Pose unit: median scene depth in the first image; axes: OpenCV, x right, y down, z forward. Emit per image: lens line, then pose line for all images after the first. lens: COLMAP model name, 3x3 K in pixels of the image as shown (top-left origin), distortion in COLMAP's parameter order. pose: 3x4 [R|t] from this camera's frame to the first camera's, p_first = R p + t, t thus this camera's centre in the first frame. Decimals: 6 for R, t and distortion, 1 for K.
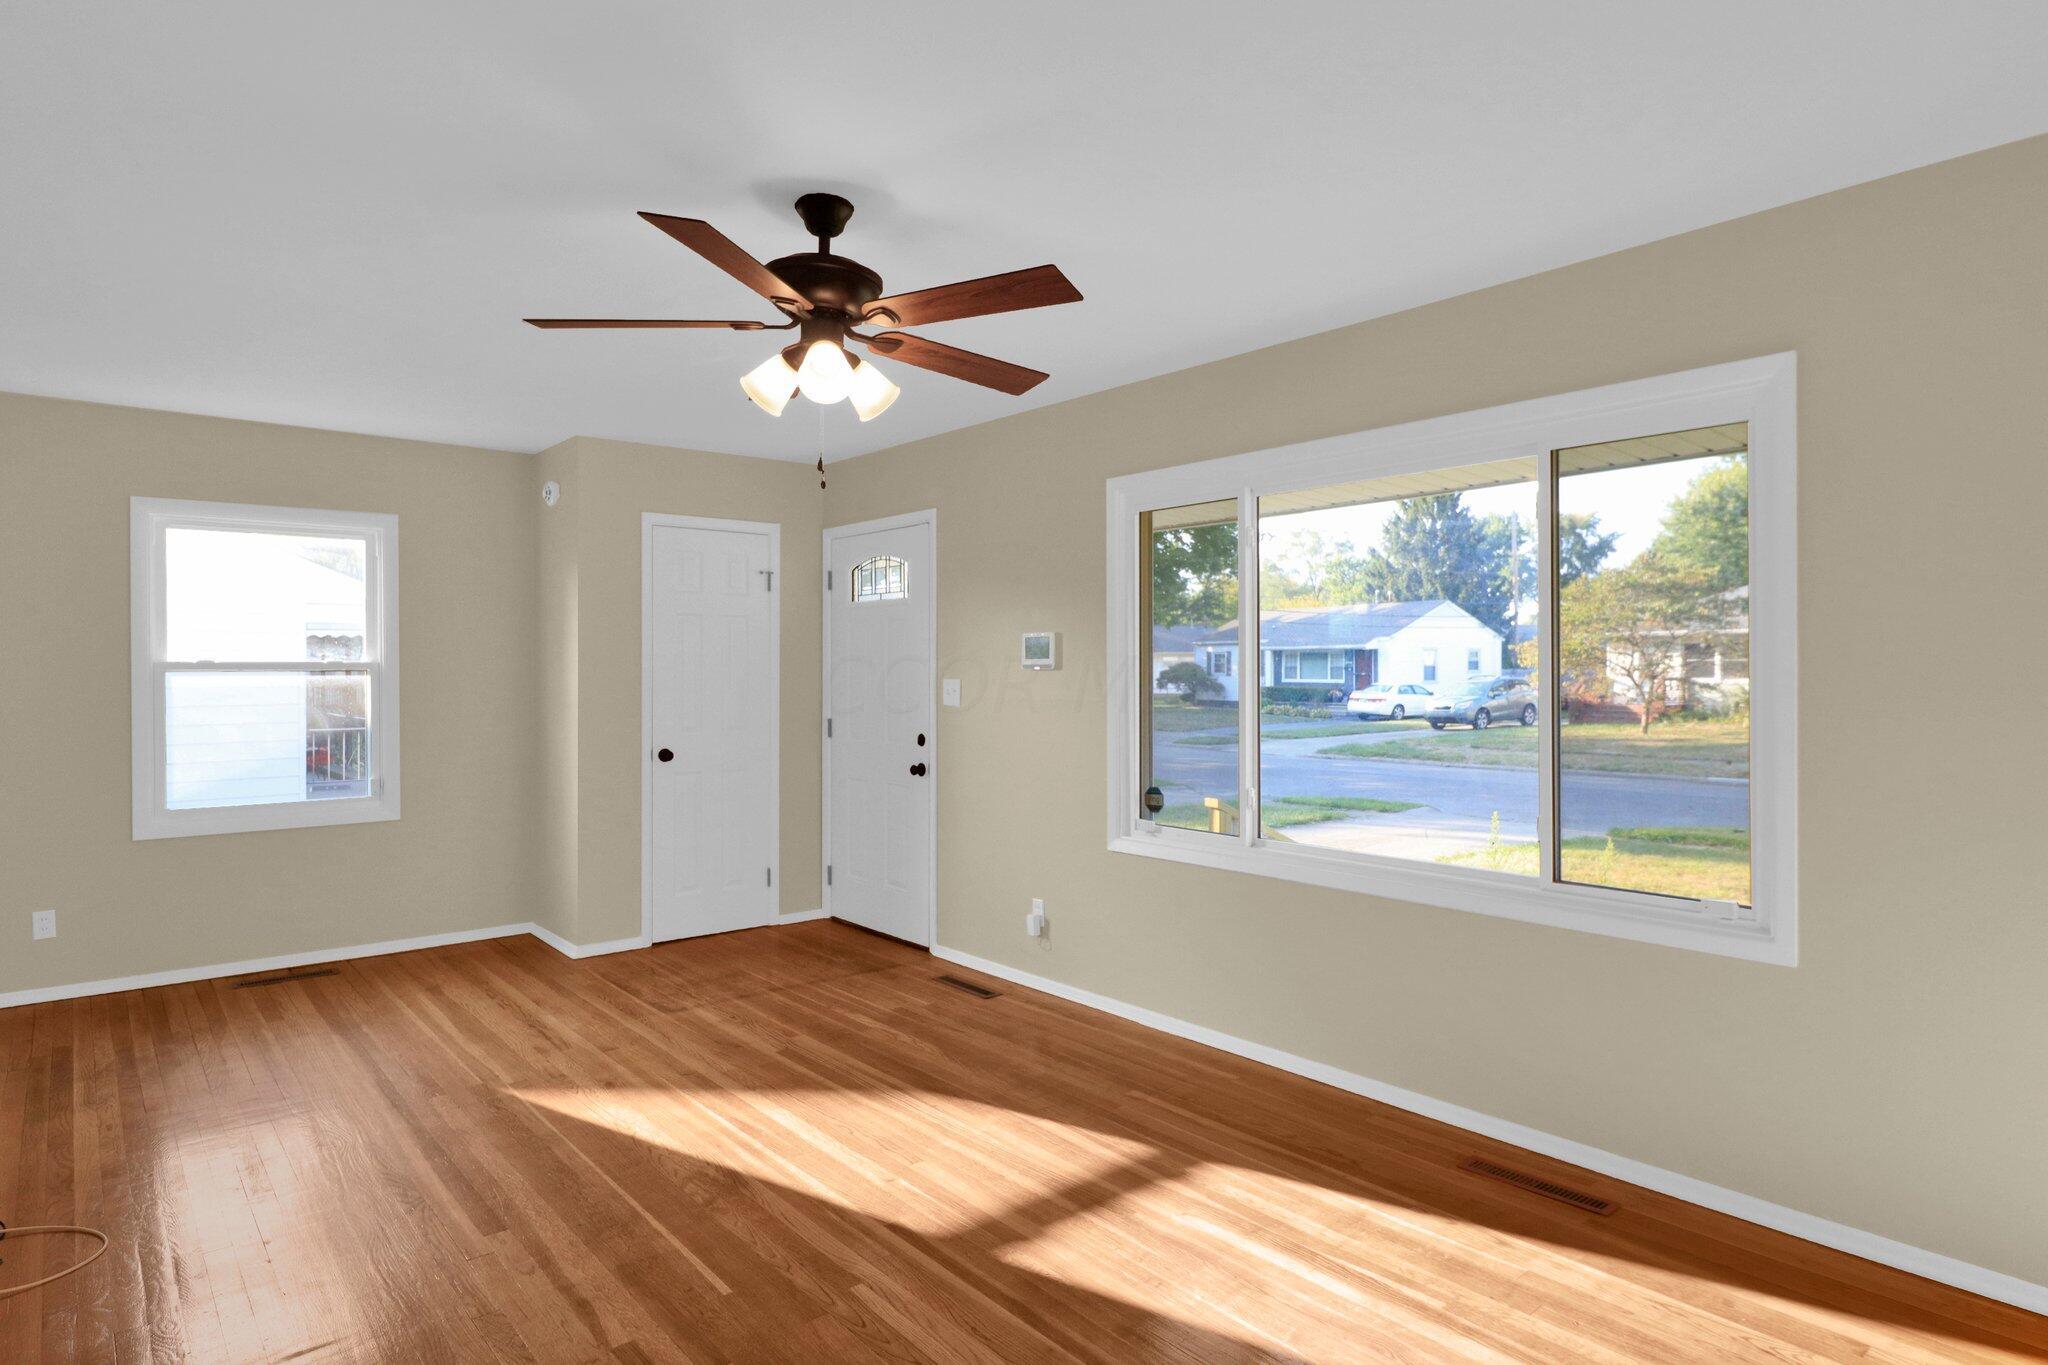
lens RADIAL K [[1151.8, 0, 1024.0], [0, 1151.8, 682.5], [0, 0, 1]] dist [0.001266, -0.000292]
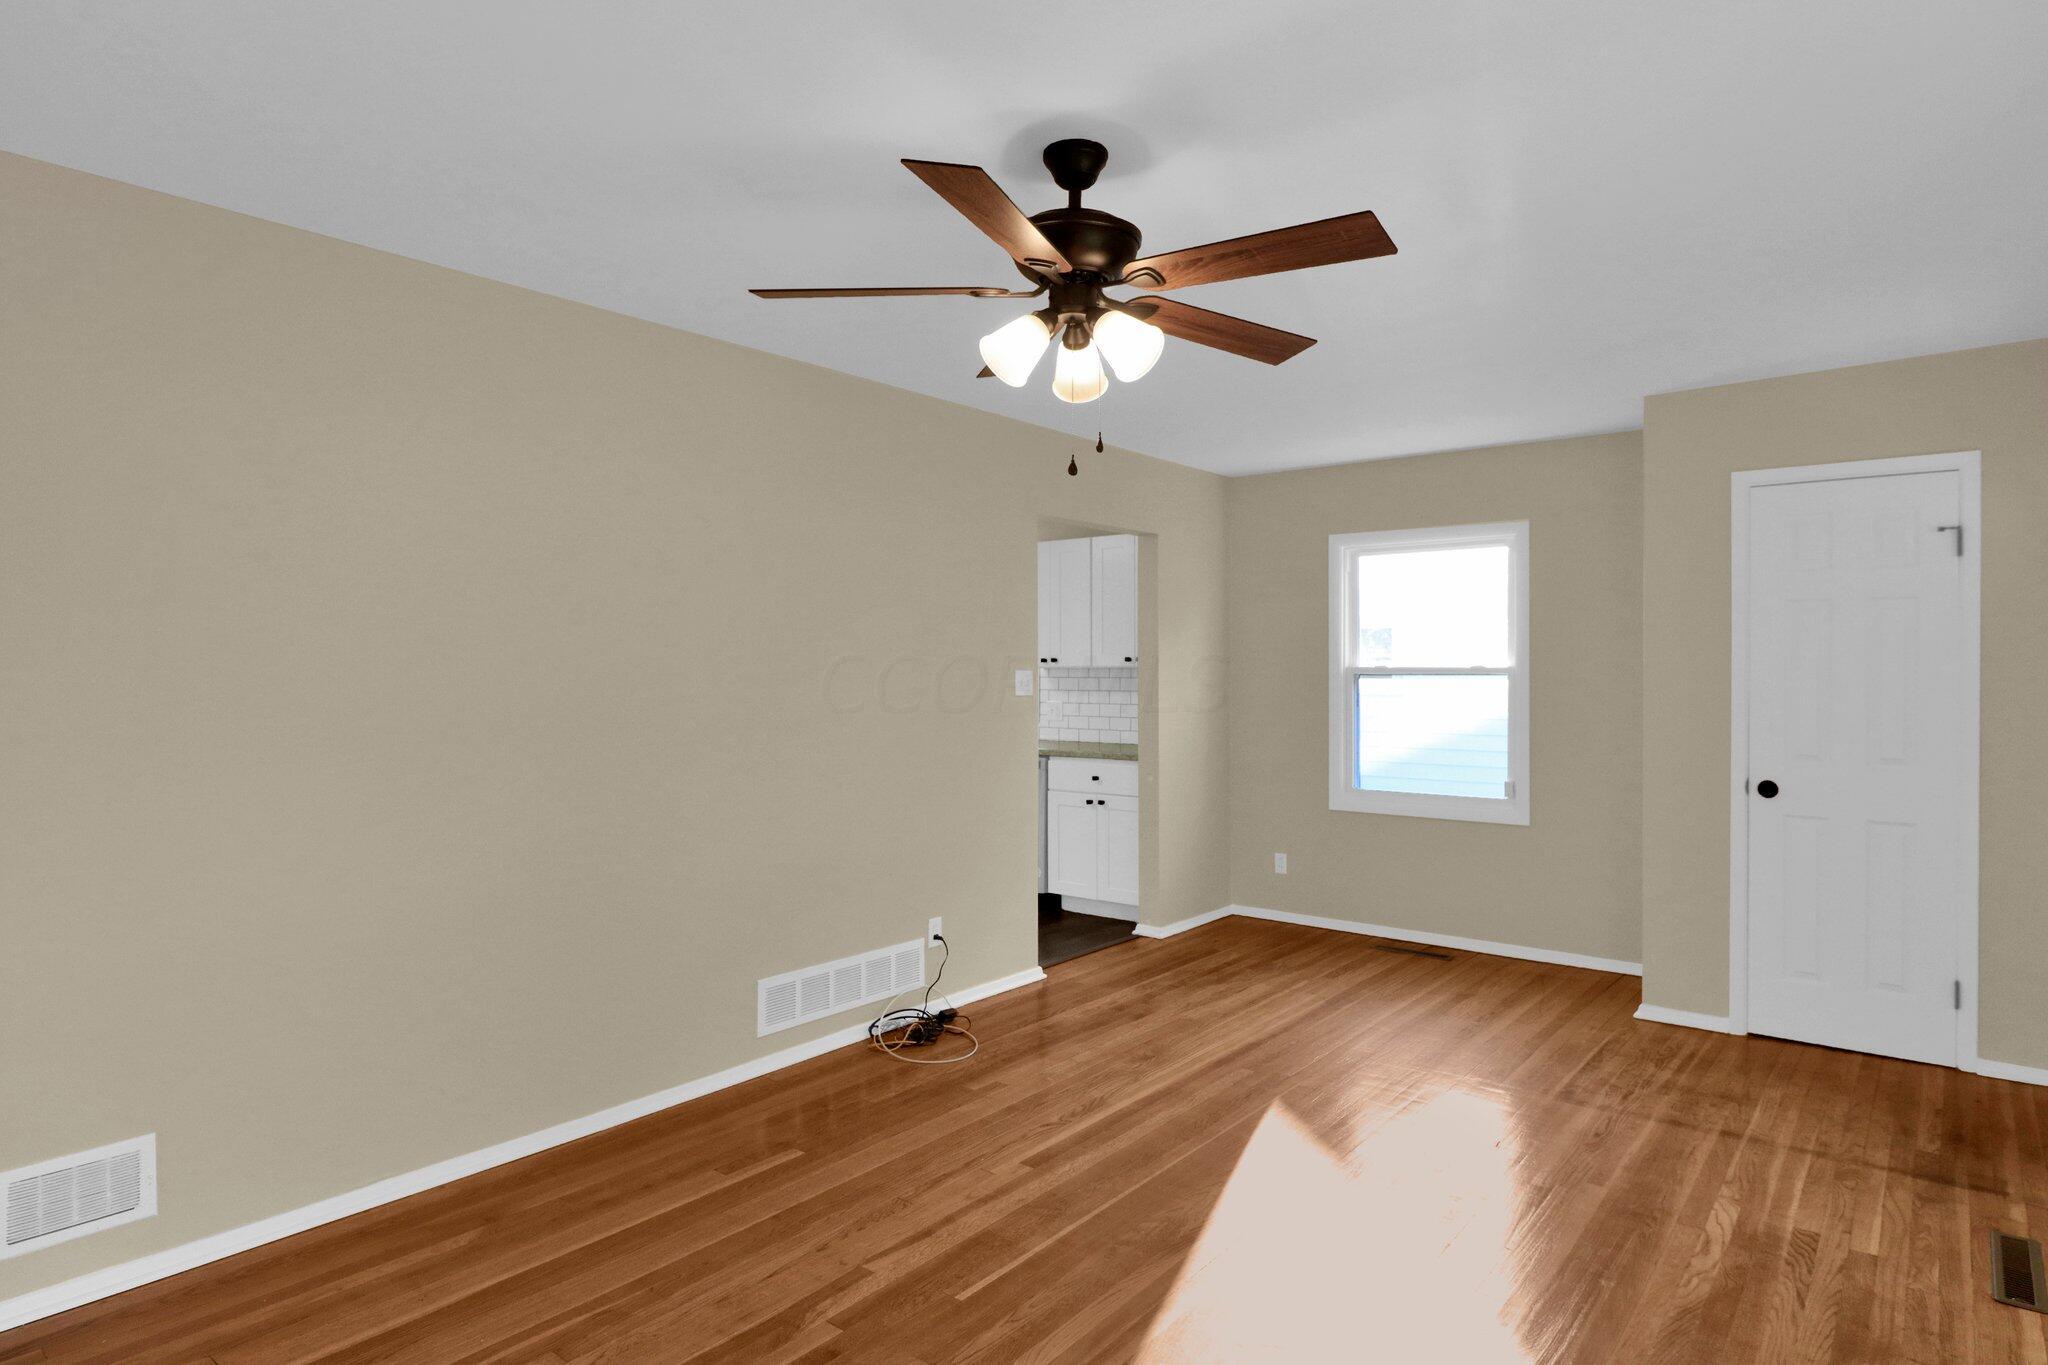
lens RADIAL K [[1122.3, 0, 1024.0], [0, 1122.3, 682.5], [0, 0, 1]] dist [-0.001153, -0.022125]
pose [[0.187018, 0.011782, -0.982286, 0.398562], [-0.012345, 0.999877, 0.009642, -0.010028], [0.982279, 0.010323, 0.187140, 0.489151]]
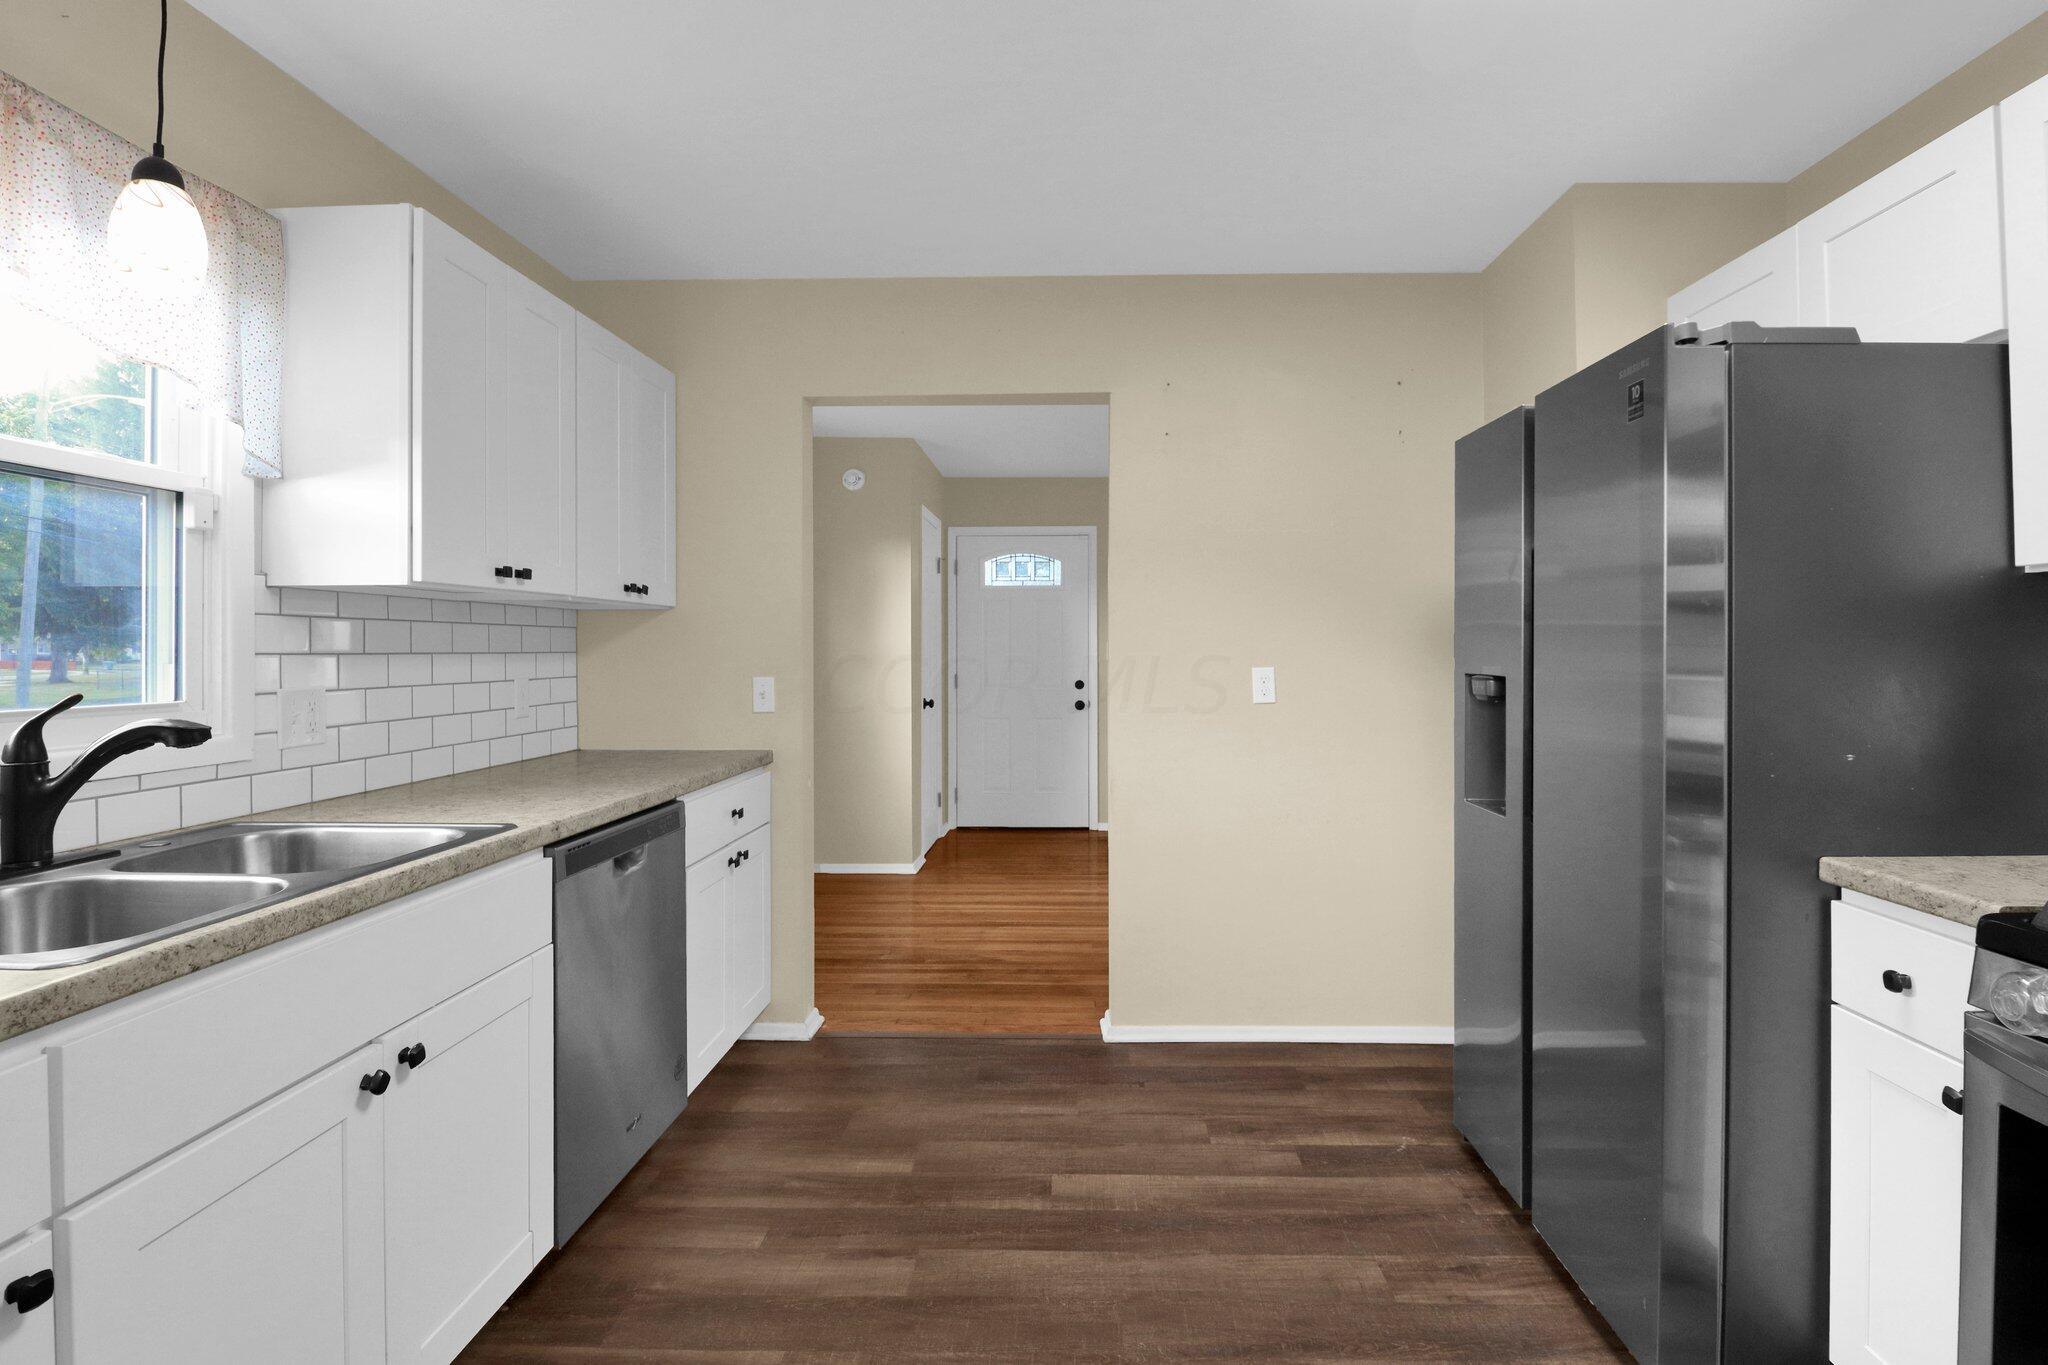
lens RADIAL K [[989.9, 0, 1055.8], [0, 989.9, 671.0], [0, 0, 1]] dist [-0.010412, -0.000362]
pose [[0.653854, -0.015585, 0.756460, -1.296424], [0.010092, 0.999879, 0.011876, 0.021801], [-0.756554, -0.000131, 0.653932, 0.260887]]
